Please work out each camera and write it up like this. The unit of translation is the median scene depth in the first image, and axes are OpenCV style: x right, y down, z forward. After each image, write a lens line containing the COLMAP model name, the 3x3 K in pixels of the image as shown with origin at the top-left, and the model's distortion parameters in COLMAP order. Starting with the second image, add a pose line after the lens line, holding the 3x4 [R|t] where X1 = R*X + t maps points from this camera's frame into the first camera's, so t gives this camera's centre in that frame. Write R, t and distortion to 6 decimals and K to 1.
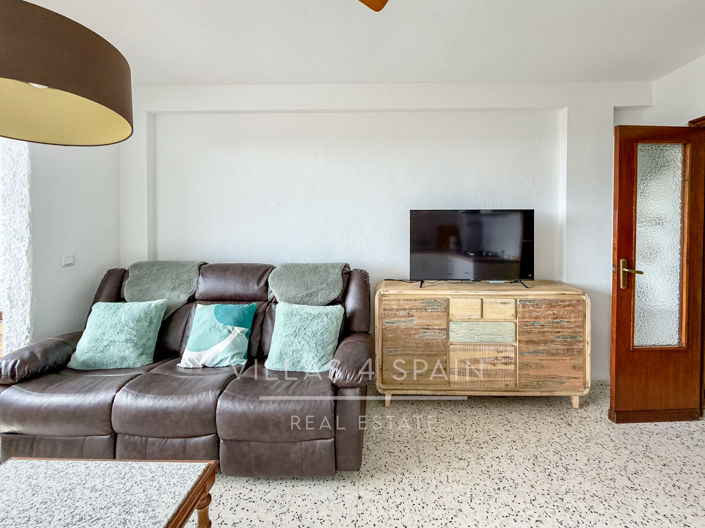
lens RADIAL K [[260.0, 0, 375.9], [0, 260.0, 263.3], [0, 0, 1]] dist [0.000917, 0.000011]
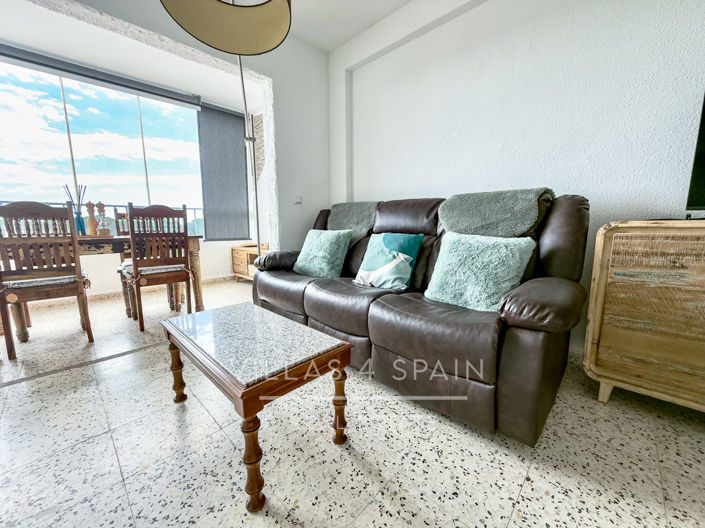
lens RADIAL K [[277.0, 0, 352.5], [0, 277.0, 264.0], [0, 0, 1]] dist [0.000400, 0.000288]
pose [[0.736962, 0.089452, -0.669989, 0.021930], [-0.000134, 0.991224, 0.132194, 0.150643], [0.675934, -0.097332, 0.730507, 0.129689]]
